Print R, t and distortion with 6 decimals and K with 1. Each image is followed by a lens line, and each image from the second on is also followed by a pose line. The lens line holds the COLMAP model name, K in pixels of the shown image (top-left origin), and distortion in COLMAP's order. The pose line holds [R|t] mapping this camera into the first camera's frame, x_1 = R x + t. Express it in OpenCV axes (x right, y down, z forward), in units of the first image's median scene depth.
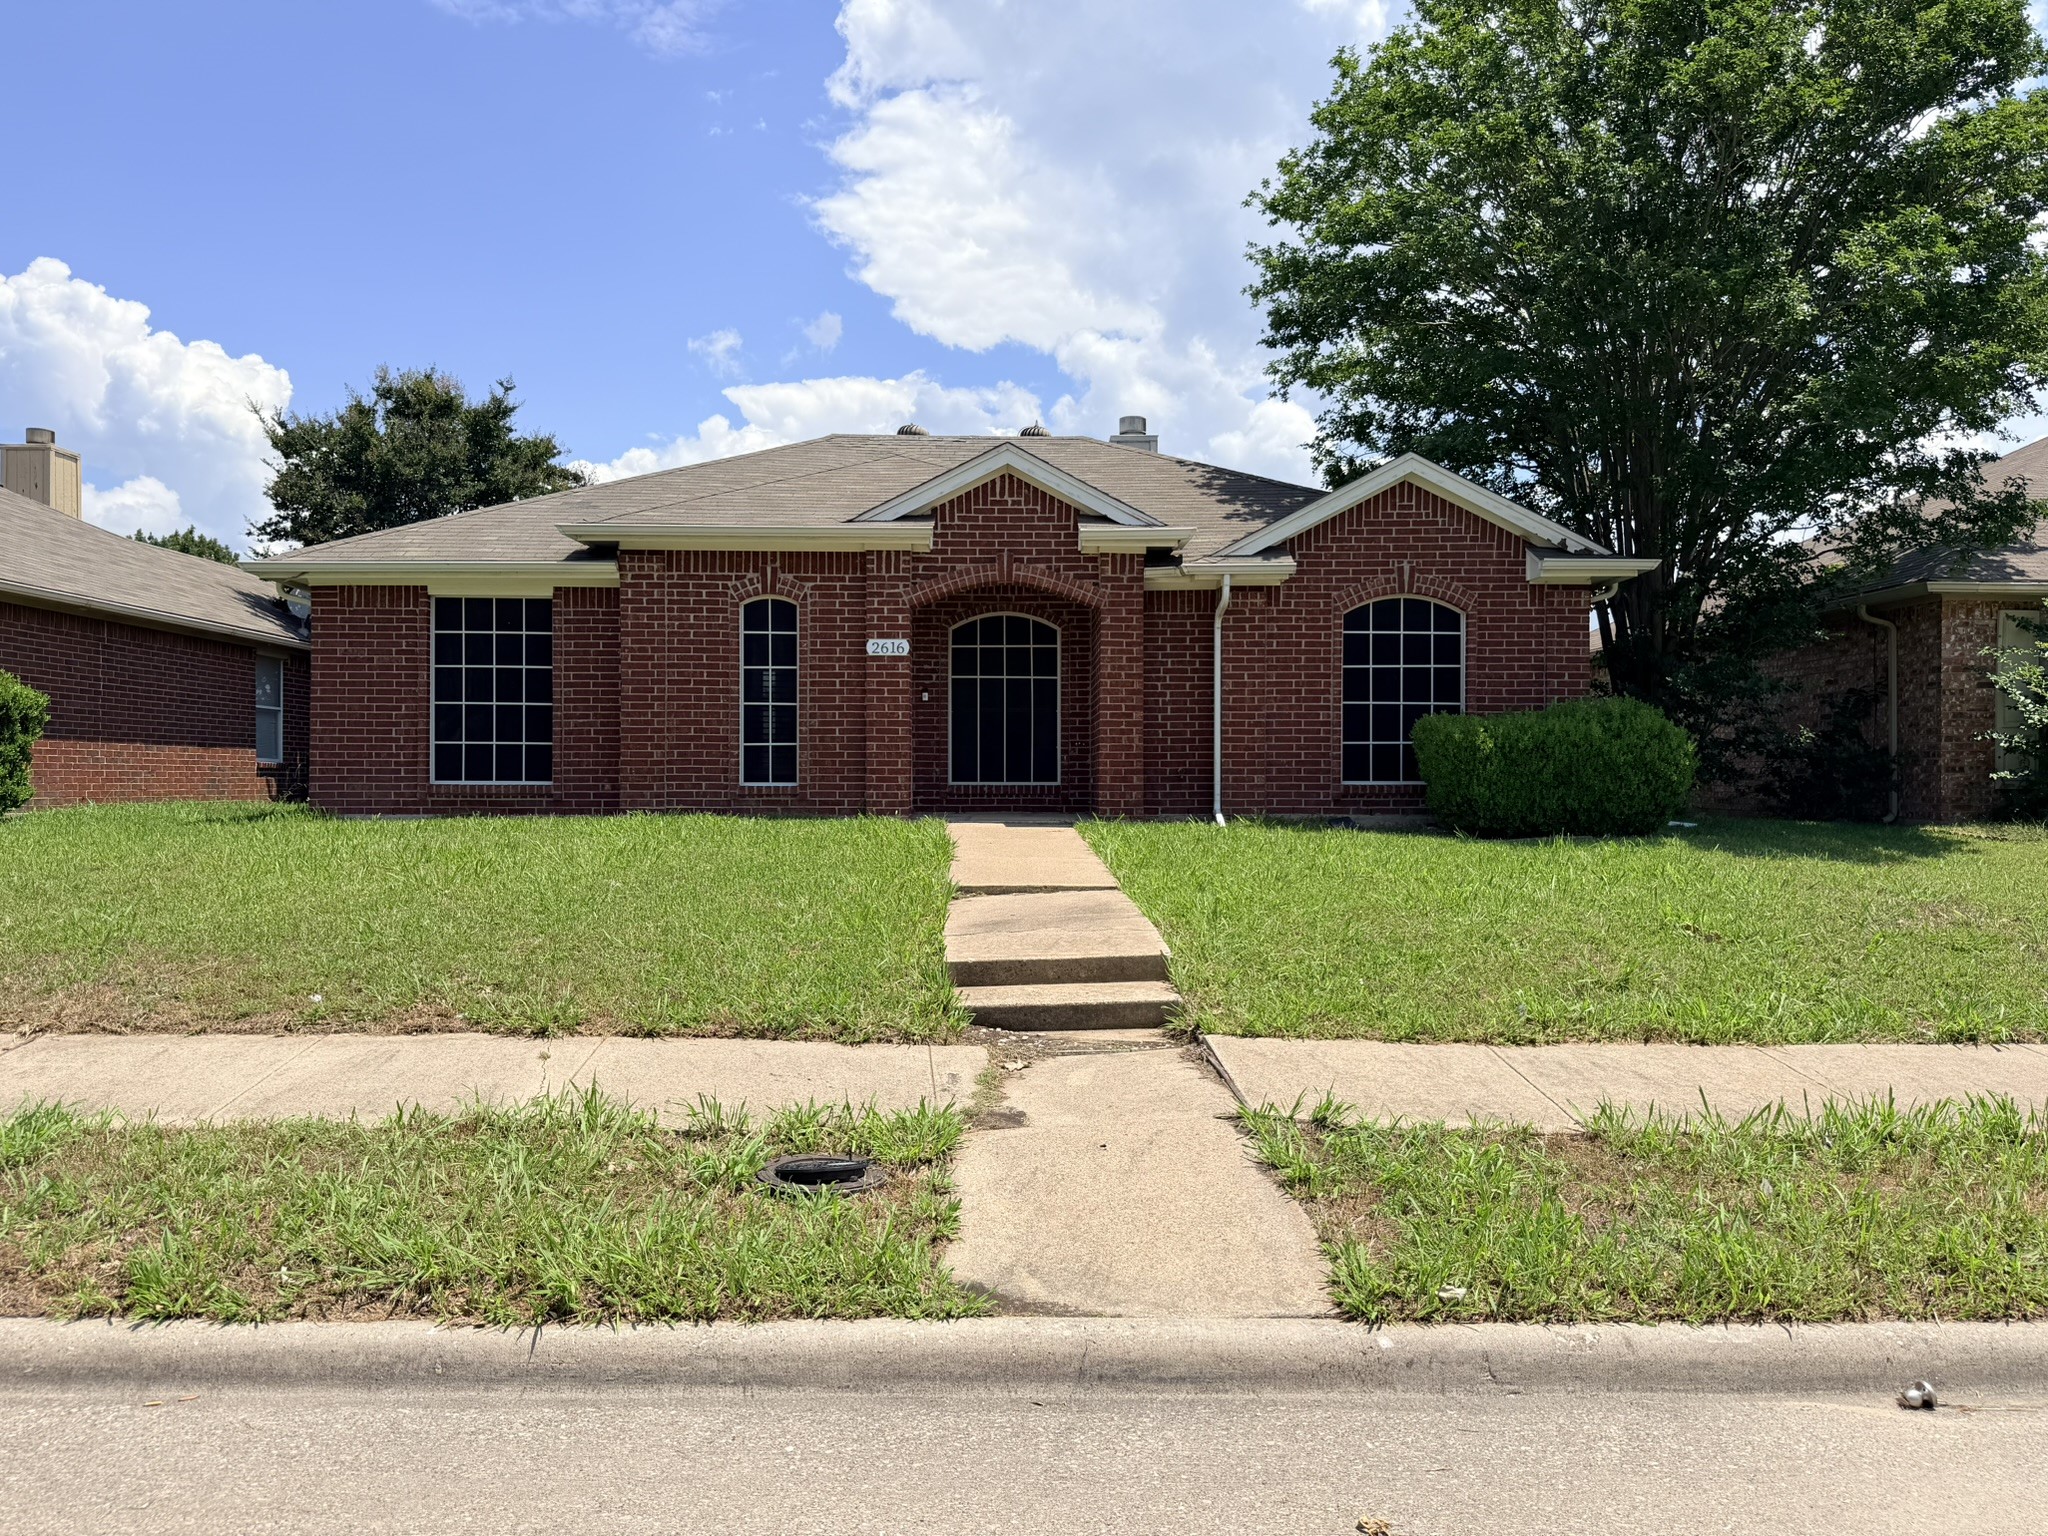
lens RADIAL K [[1441.0, 0, 1002.9], [0, 1441.0, 792.2], [0, 0, 1]] dist [0.056054, -0.070093]
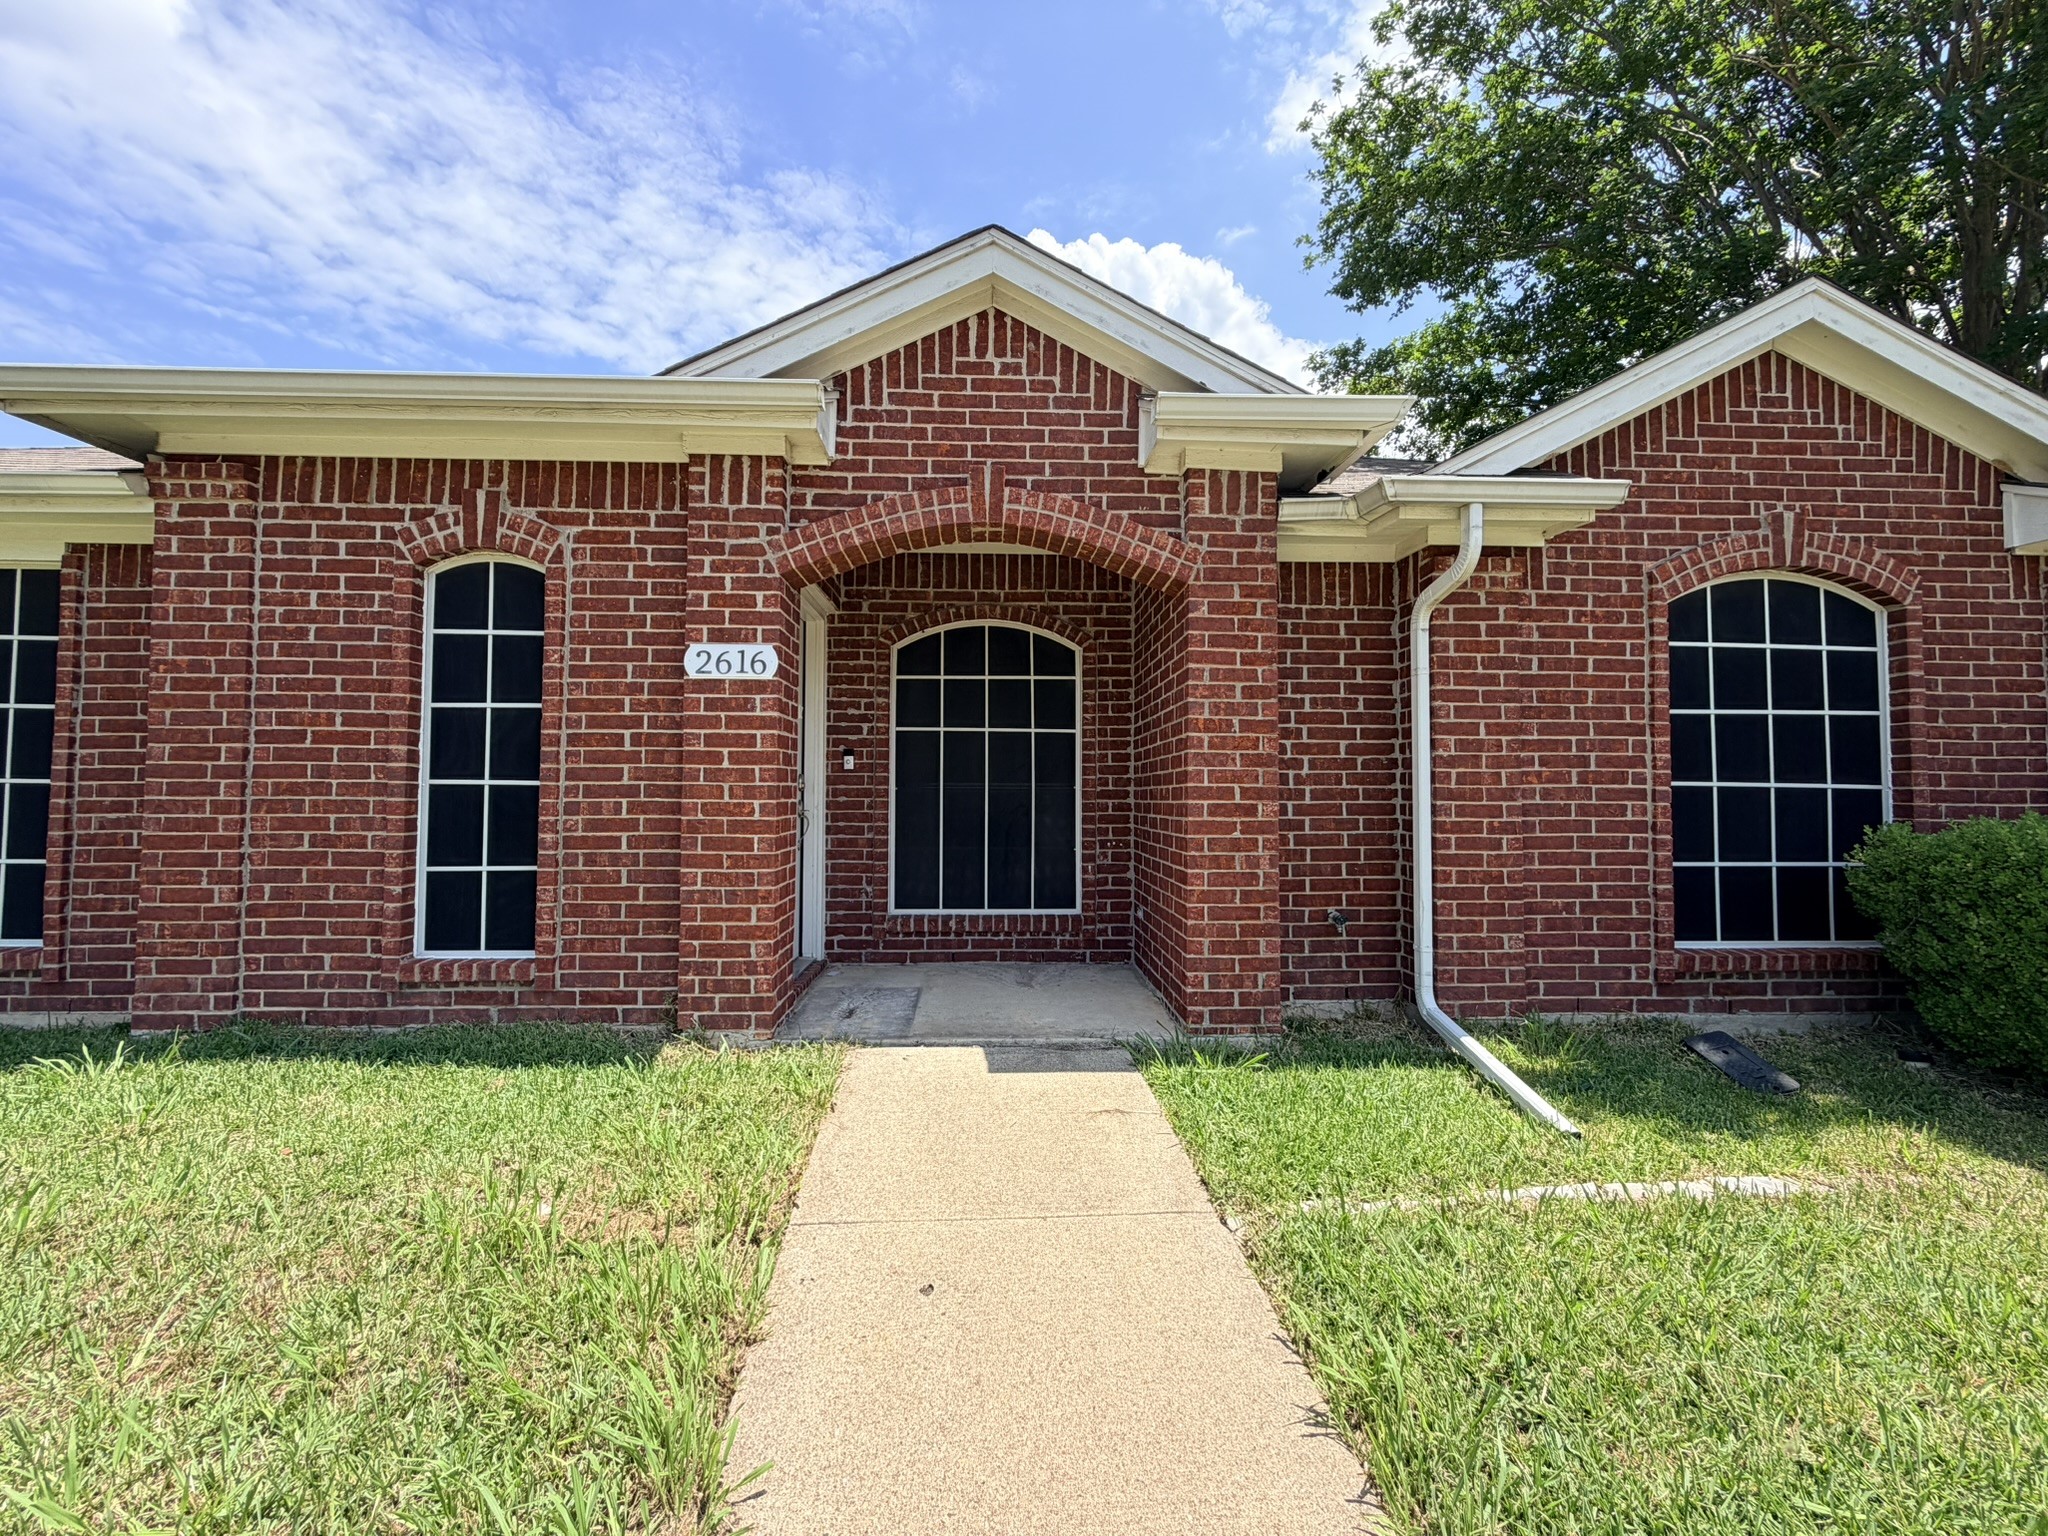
lens RADIAL K [[819.0, 0, 1021.3], [0, 819.0, 757.6], [0, 0, 1]] dist [0.001398, 0.000289]
pose [[0.998912, 0.003698, 0.046479, 0.000467], [-0.000851, 0.998130, -0.061123, -0.053663], [-0.046618, 0.061017, 0.997047, 0.729744]]
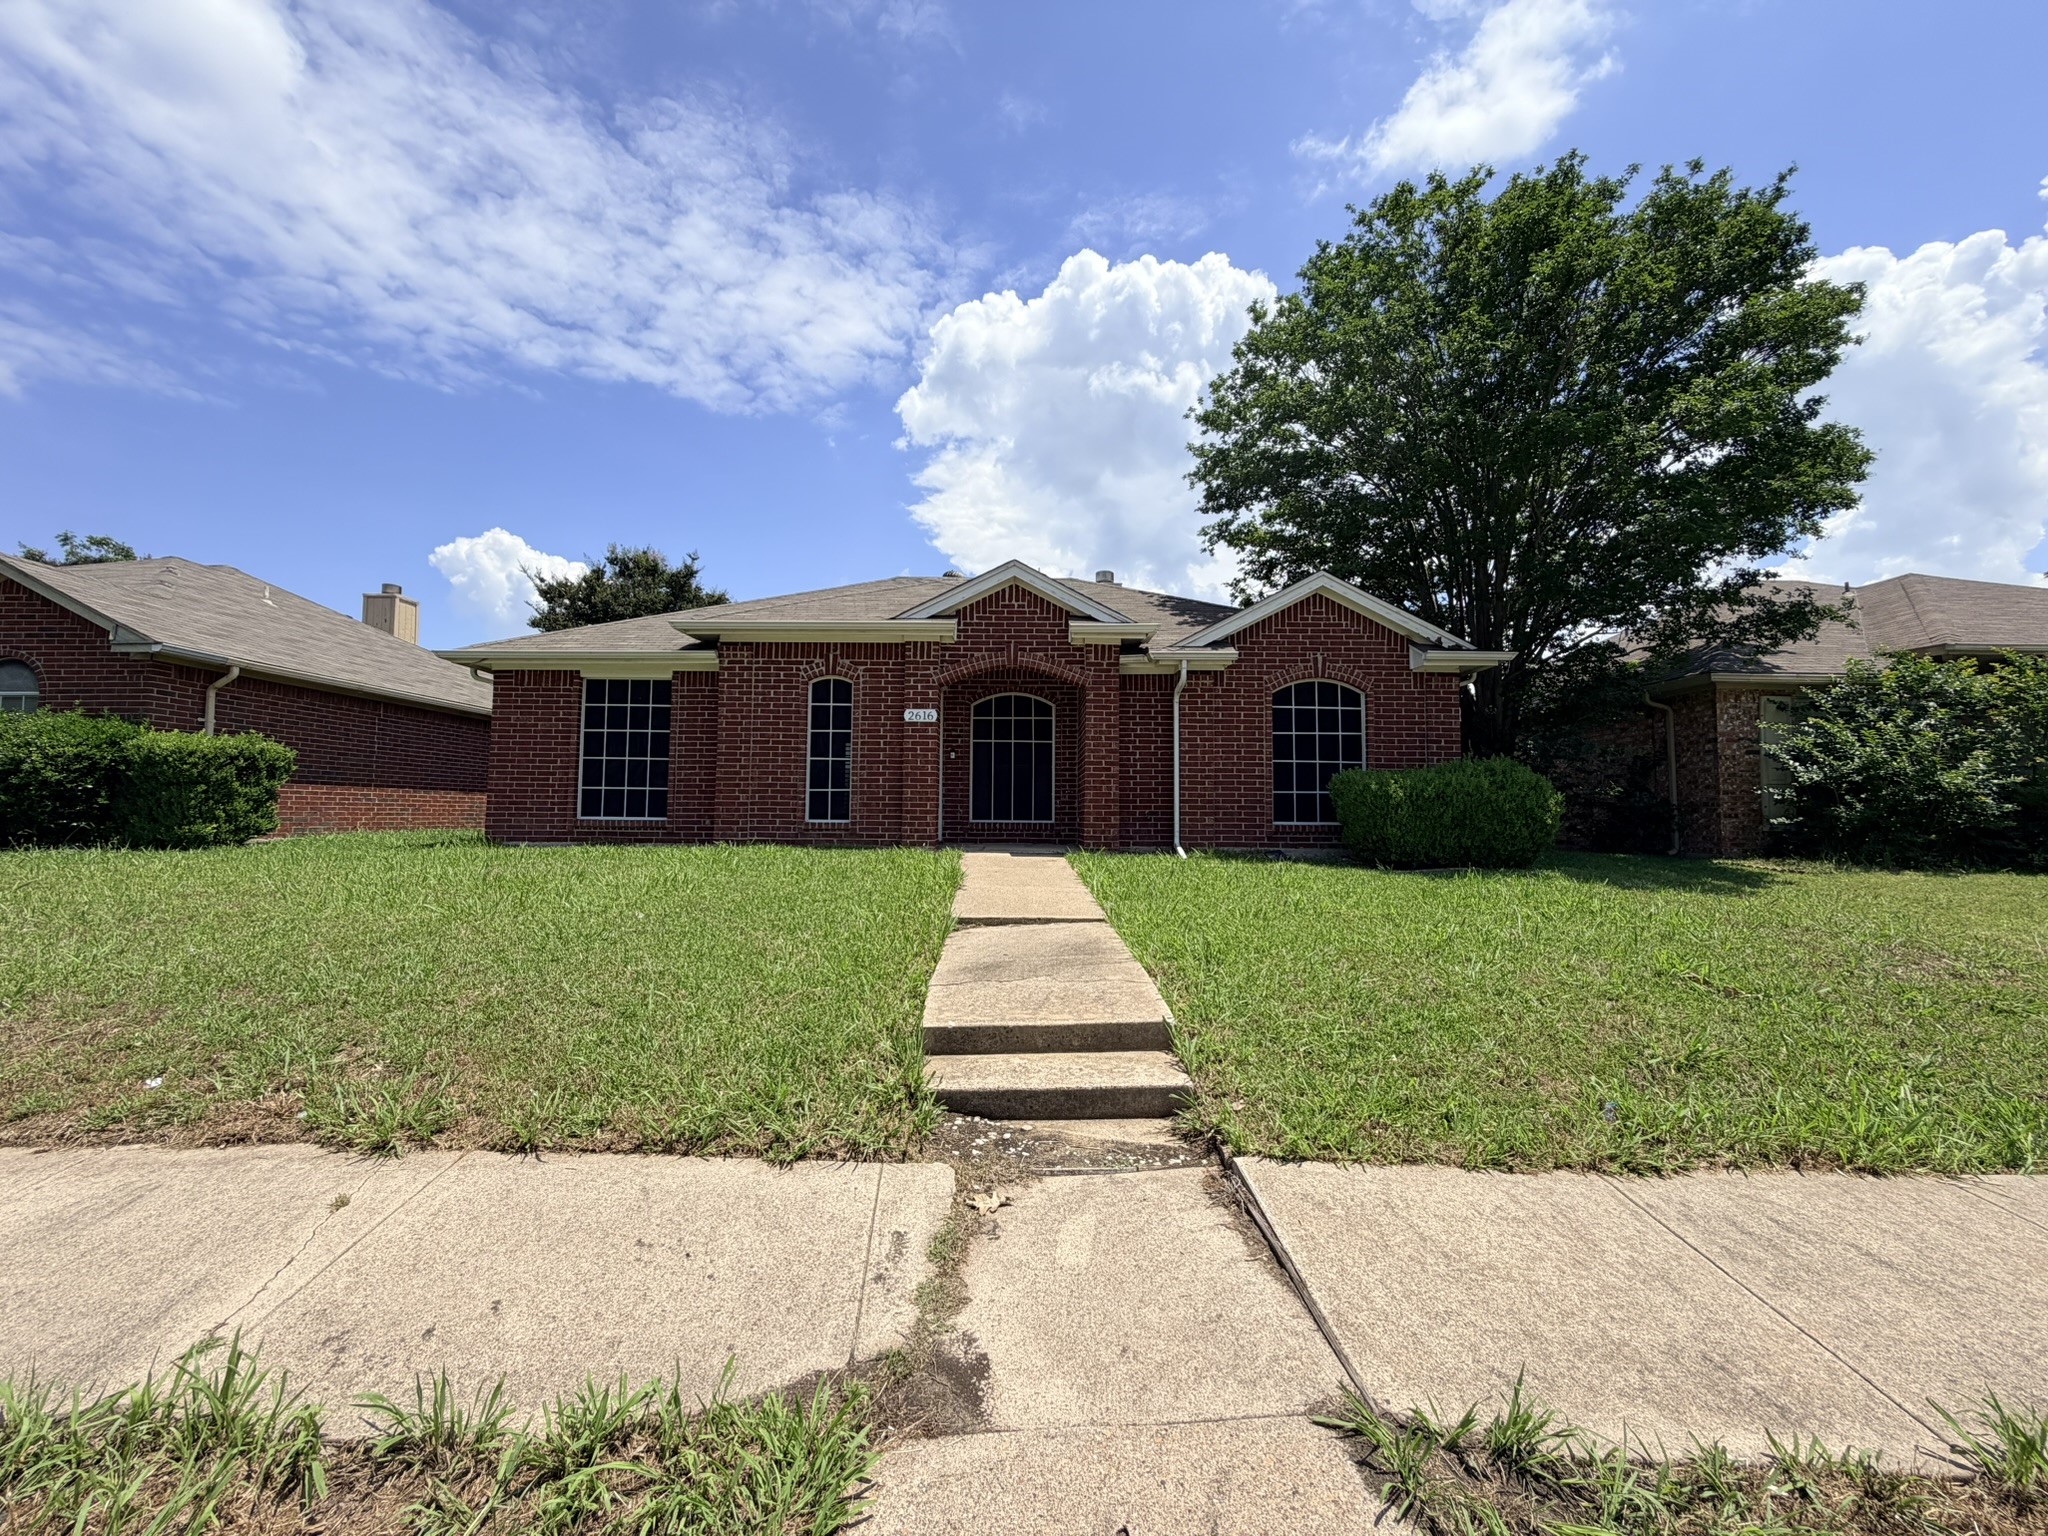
lens RADIAL K [[819.0, 0, 1023.4], [0, 819.0, 760.3], [0, 0, 1]] dist [0.001398, 0.000289]
pose [[0.999979, 0.006432, -0.000943, 0.012667], [-0.006486, 0.997056, -0.076404, -0.005128], [0.000449, 0.076409, 0.997076, 0.268884]]
